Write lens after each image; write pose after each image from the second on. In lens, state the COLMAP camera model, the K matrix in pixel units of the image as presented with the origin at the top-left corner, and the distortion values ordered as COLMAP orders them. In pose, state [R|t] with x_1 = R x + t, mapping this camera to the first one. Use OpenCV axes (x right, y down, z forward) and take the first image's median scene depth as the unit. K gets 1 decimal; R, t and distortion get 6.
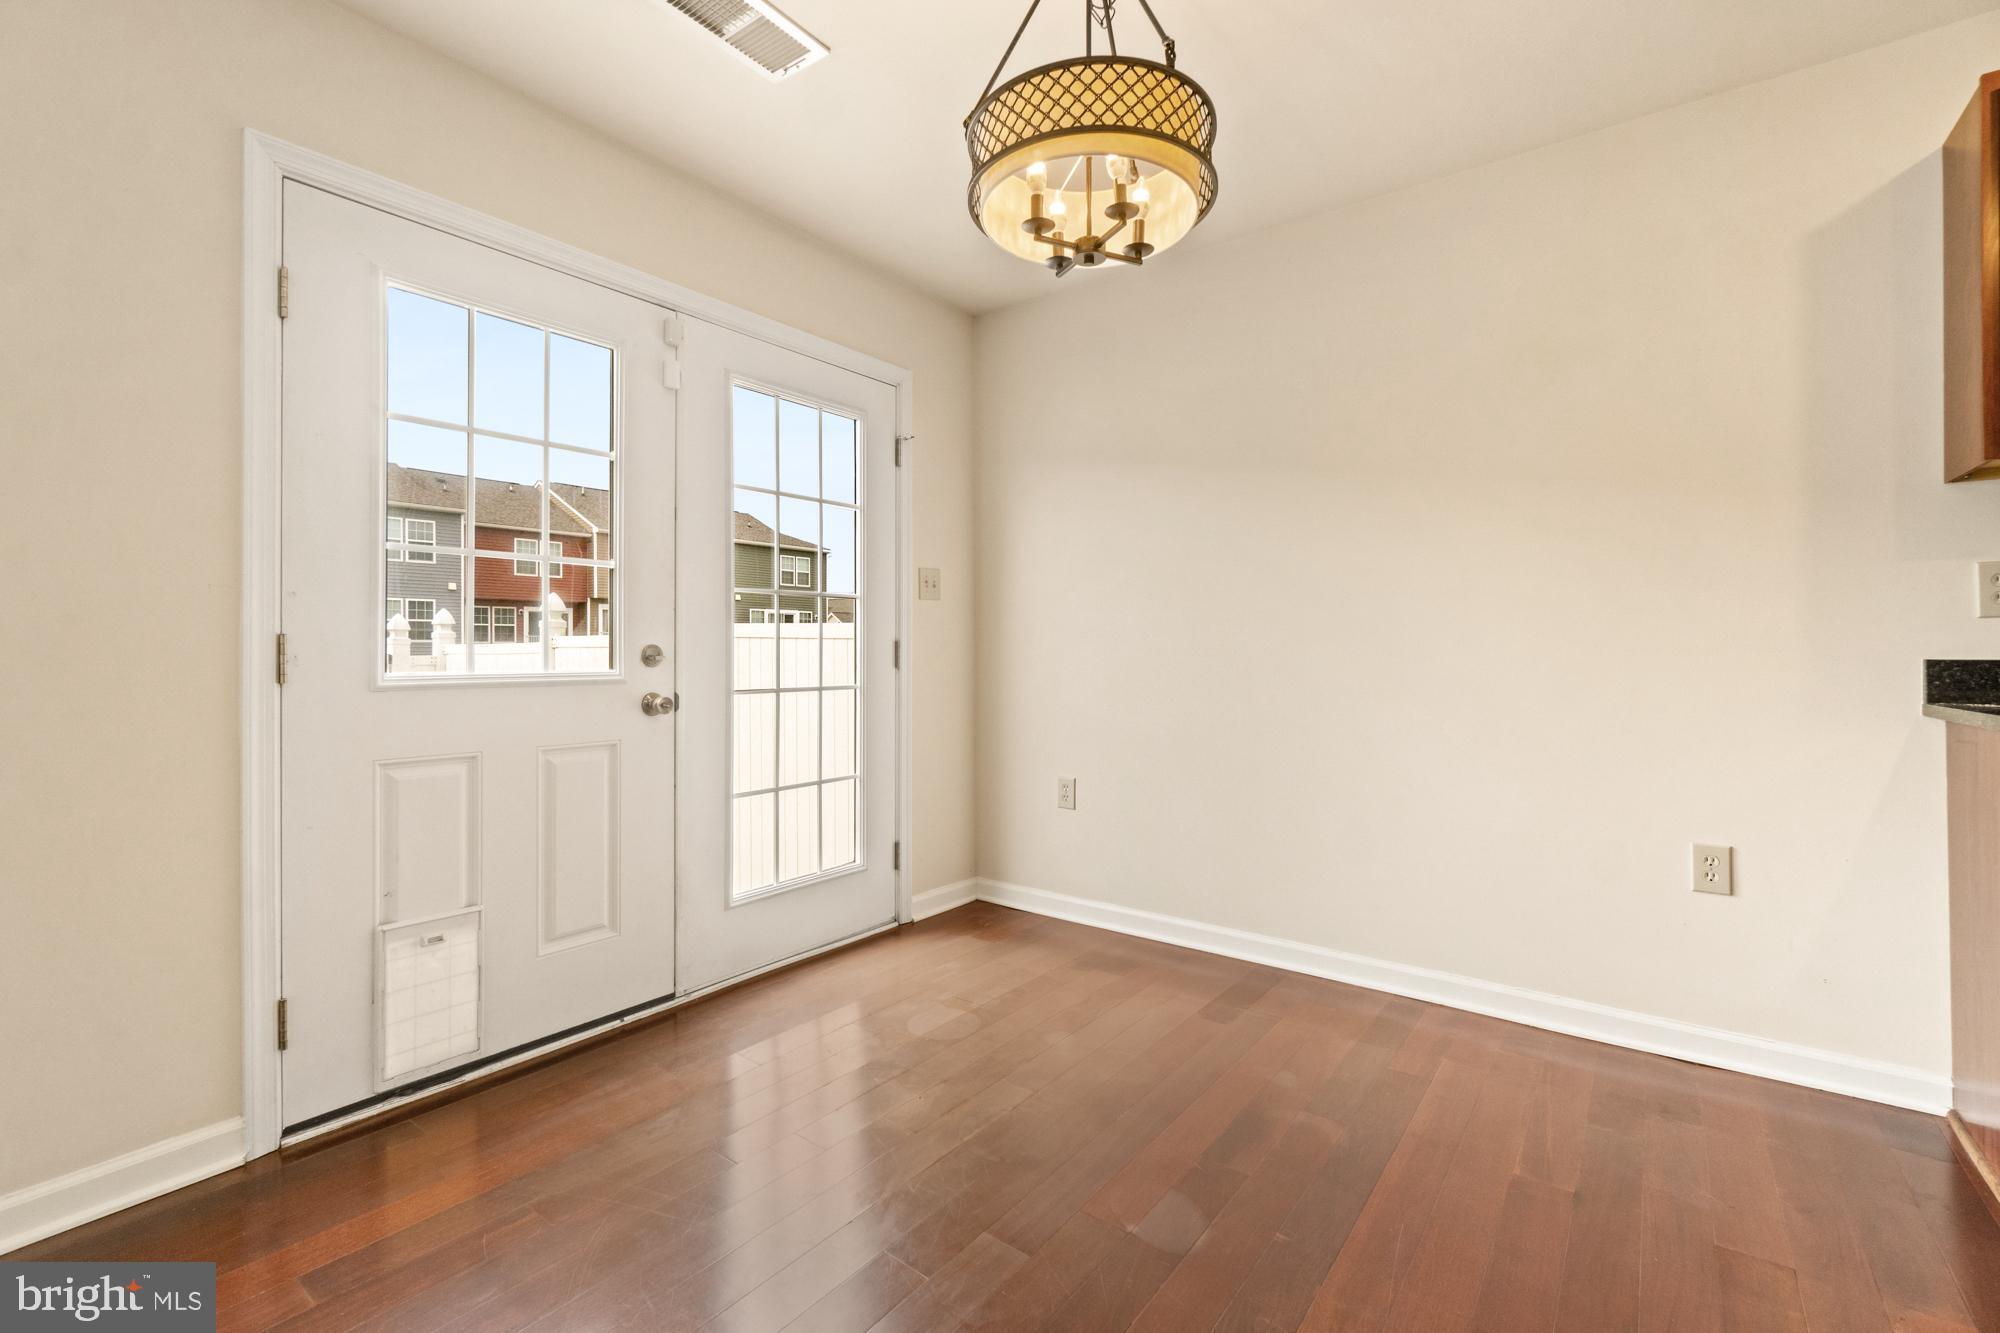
lens RADIAL K [[867.9, 0, 1003.6], [0, 867.9, 650.6], [0, 0, 1]] dist [-0.000027, -0.000391]
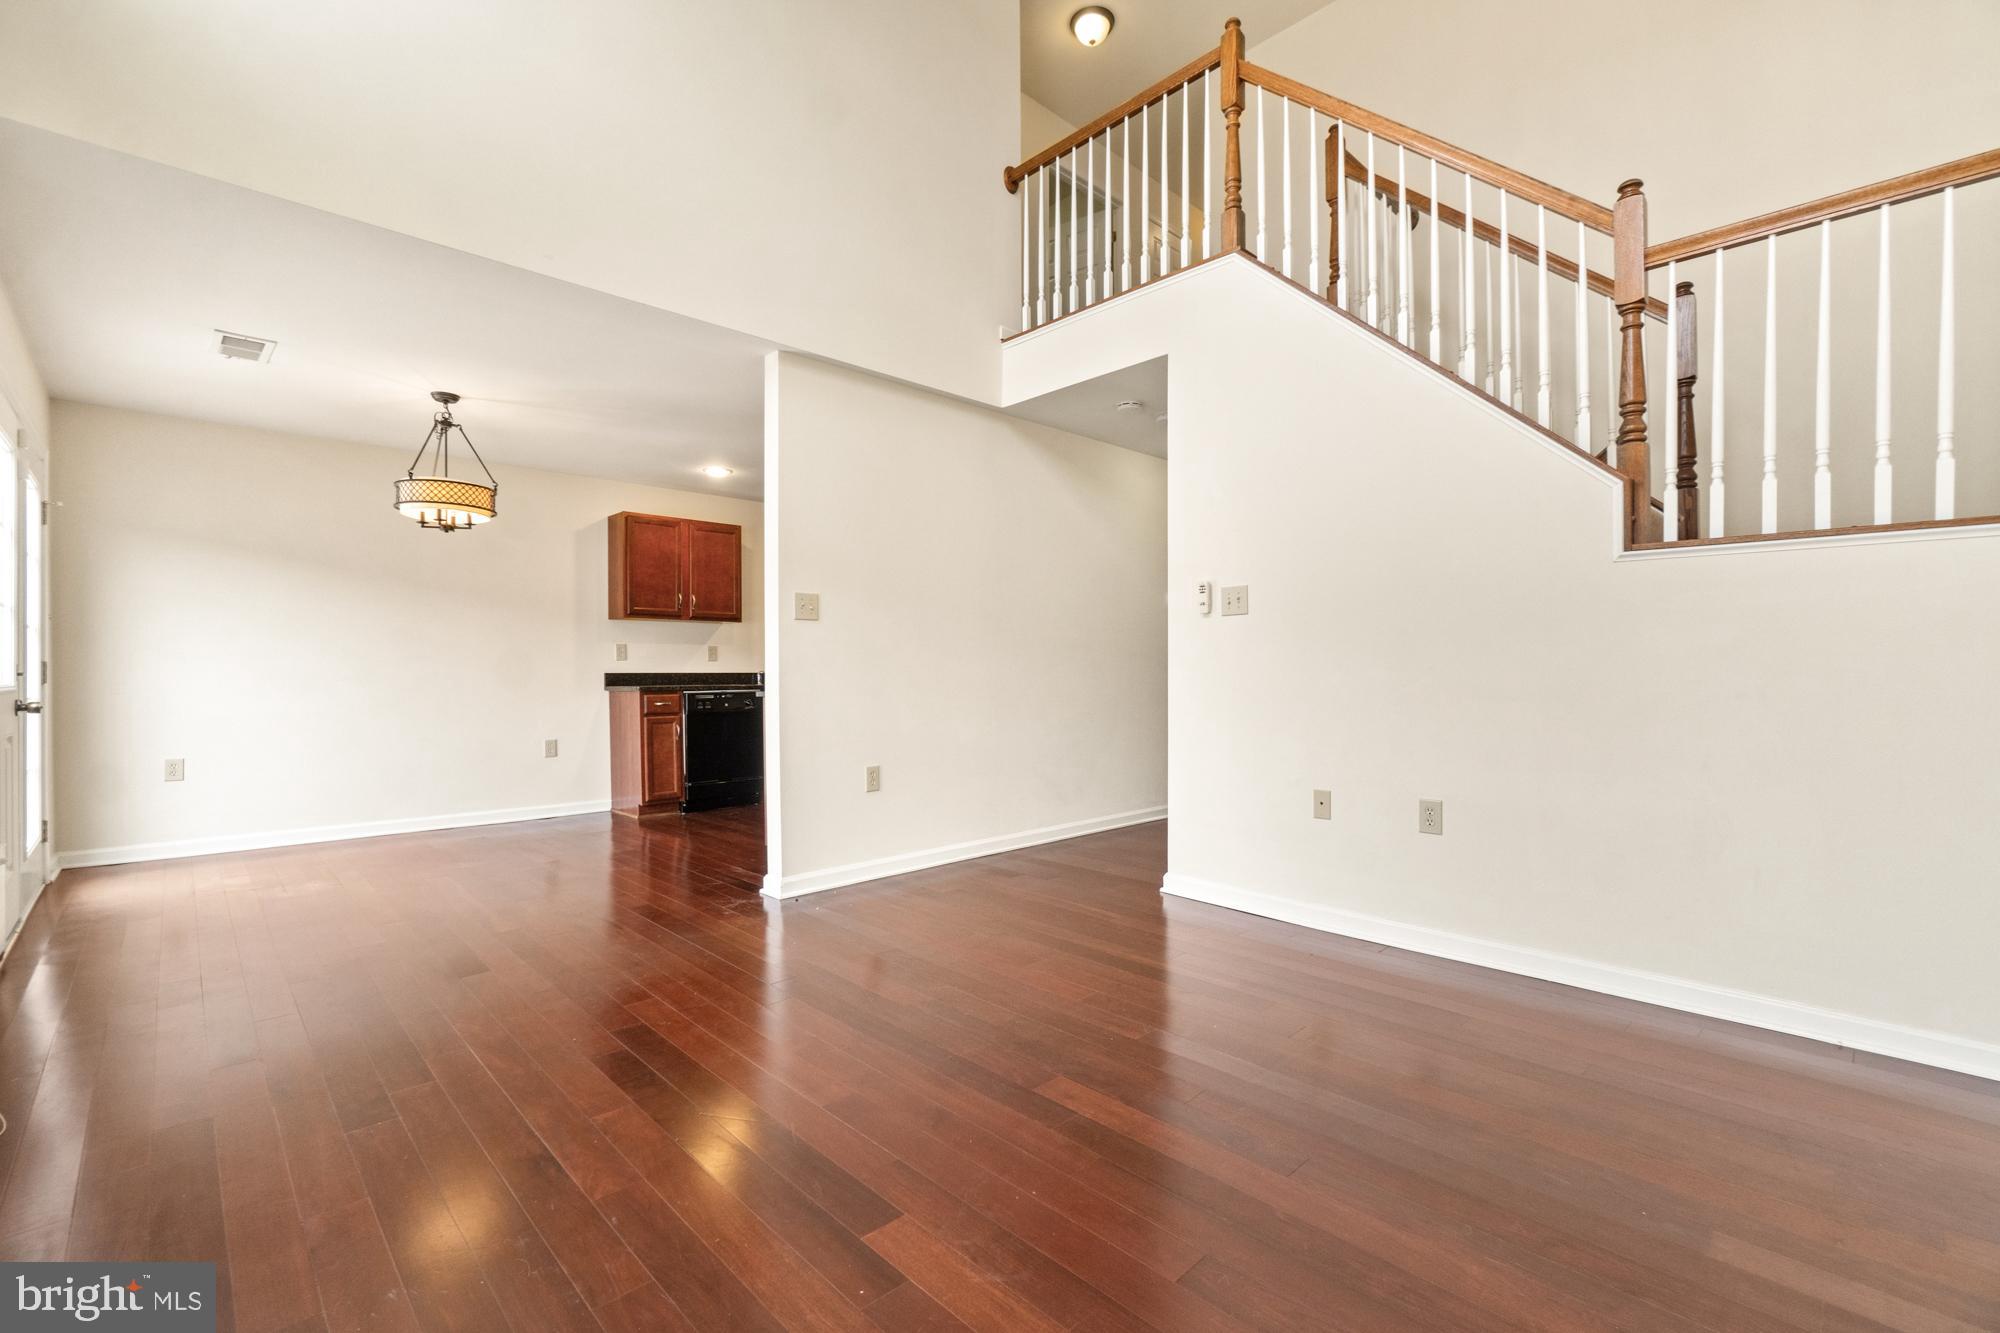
lens RADIAL K [[887.9, 0, 1000.0], [0, 887.9, 666.5], [0, 0, 1]] dist [-0.000961, -0.000097]
pose [[0.165901, 0.006136, 0.986123, -1.526127], [0.003446, 0.999971, -0.006802, 0.011290], [-0.986136, 0.004527, 0.165875, -0.782128]]
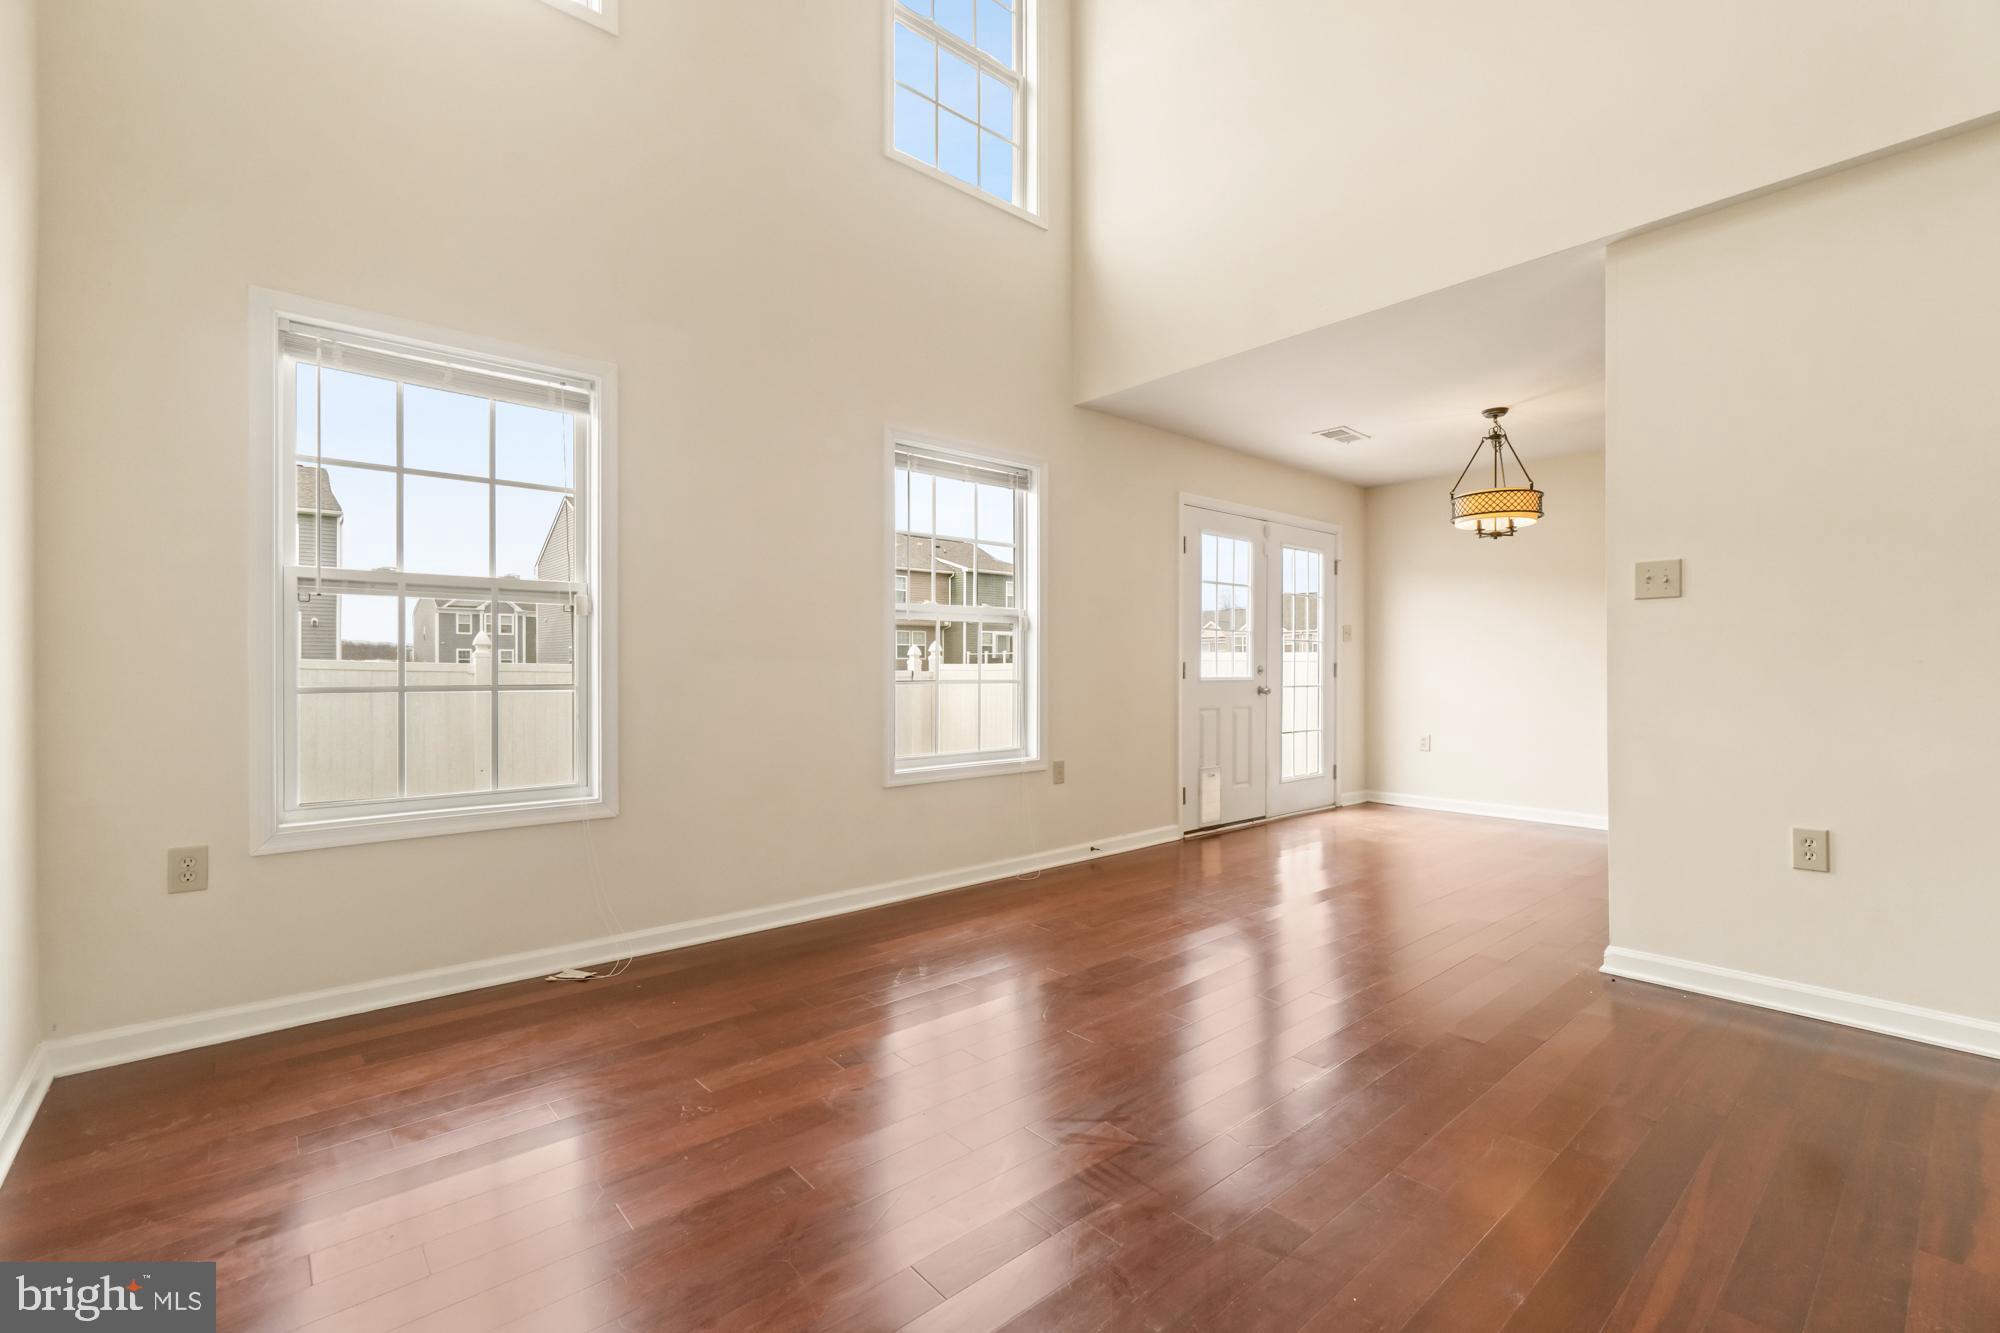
lens RADIAL K [[887.9, 0, 1000.0], [0, 887.9, 666.5], [0, 0, 1]] dist [-0.000961, -0.000097]
pose [[0.979625, 0.002964, -0.200816, -0.599306], [-0.003129, 0.999995, -0.000507, -0.000024], [0.200813, 0.001125, 0.979629, -1.461112]]
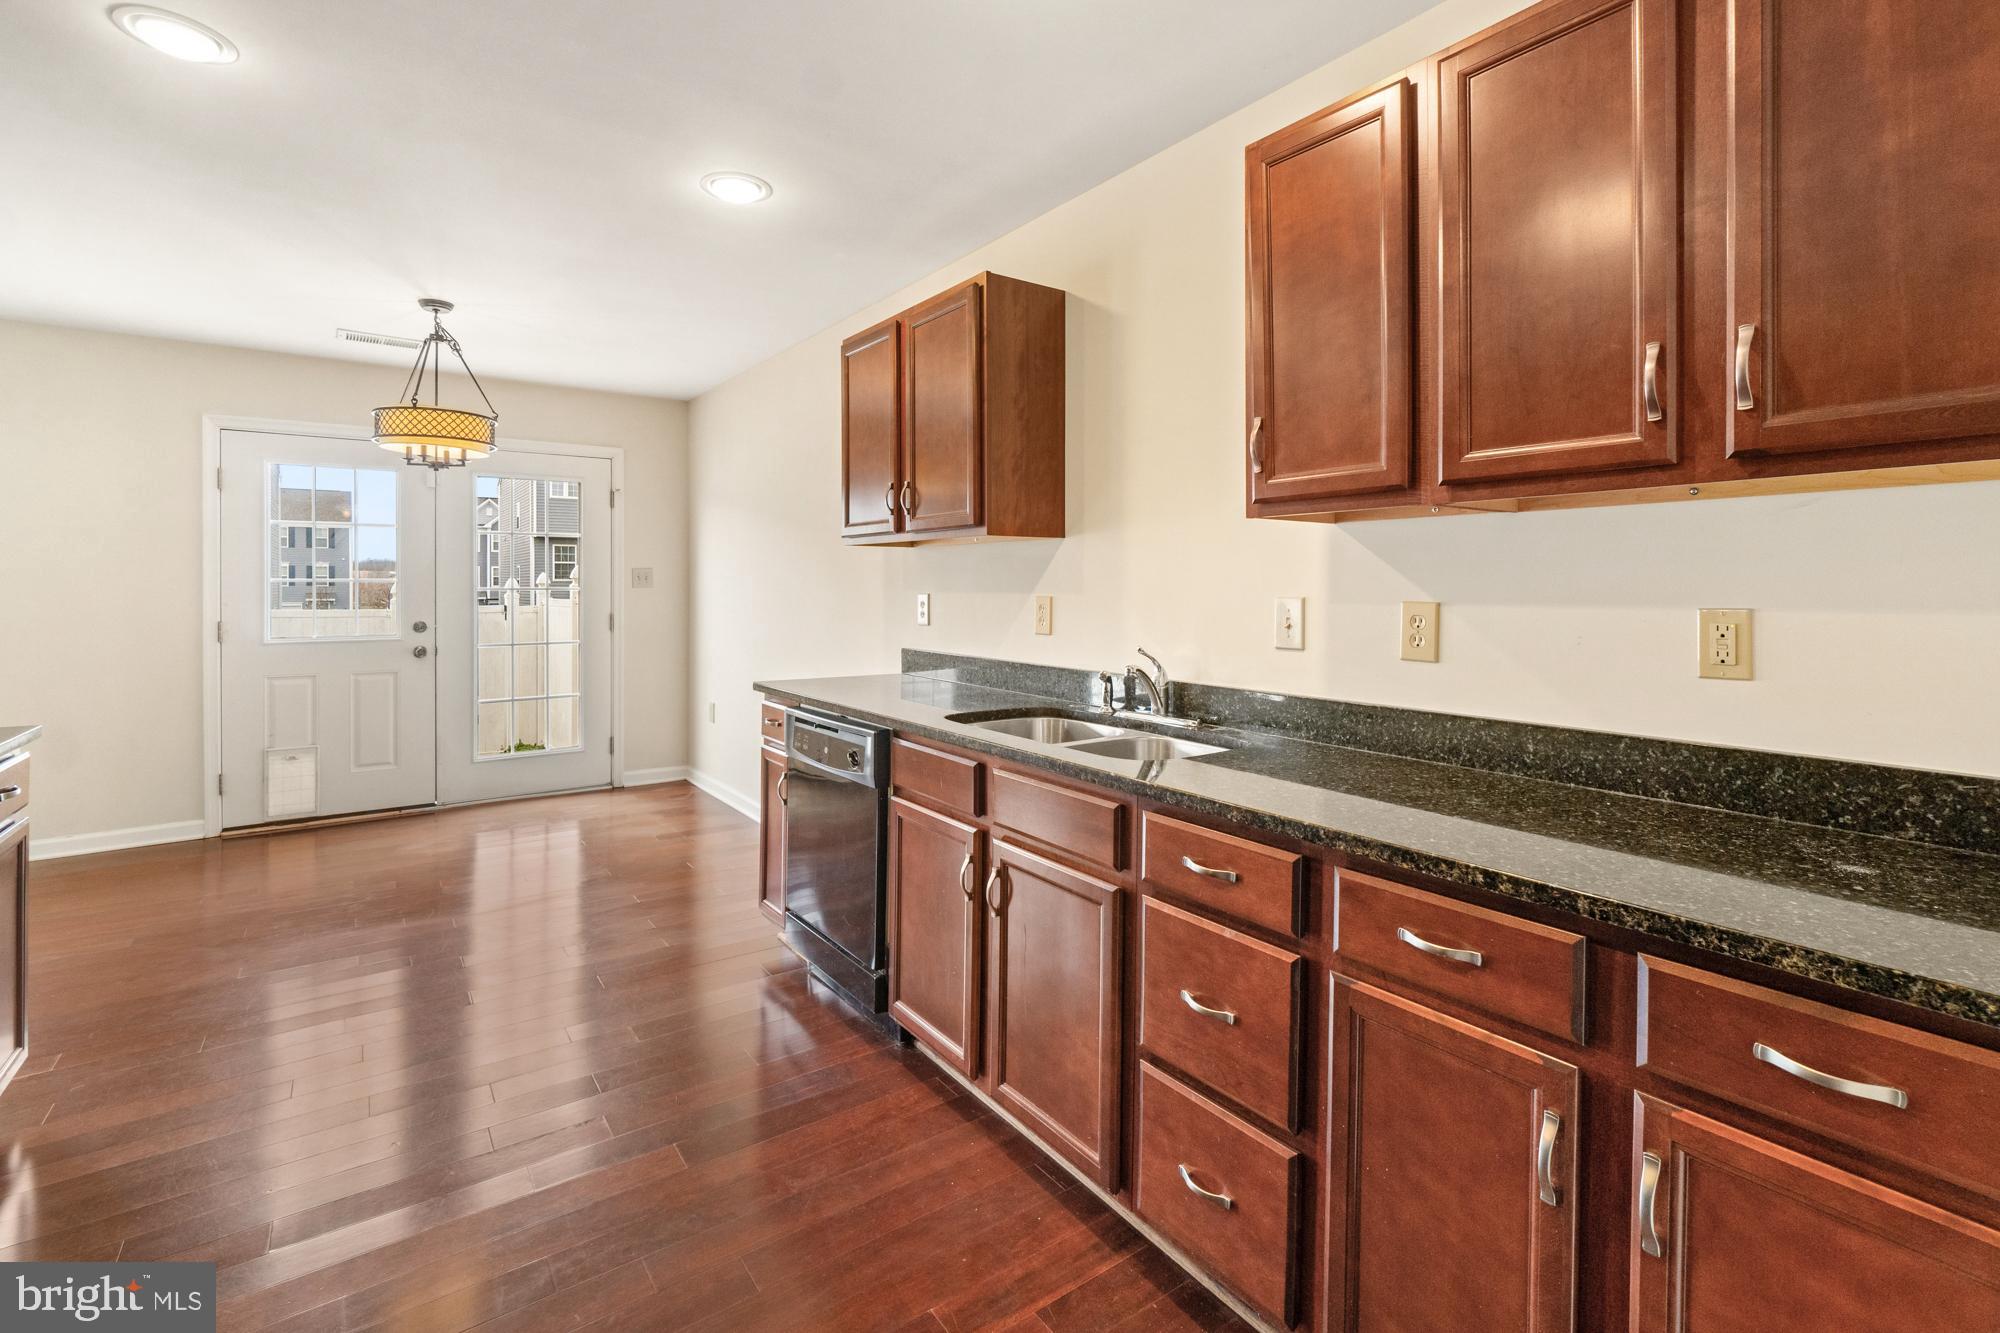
lens RADIAL K [[902.7, 0, 998.0], [0, 902.7, 588.3], [0, 0, 1]] dist [0.001843, 0.000150]
pose [[0.955446, 0.005782, -0.295108, 1.388092], [-0.003357, 0.999956, 0.008722, -0.099598], [0.295145, -0.007342, 0.955424, -0.531143]]
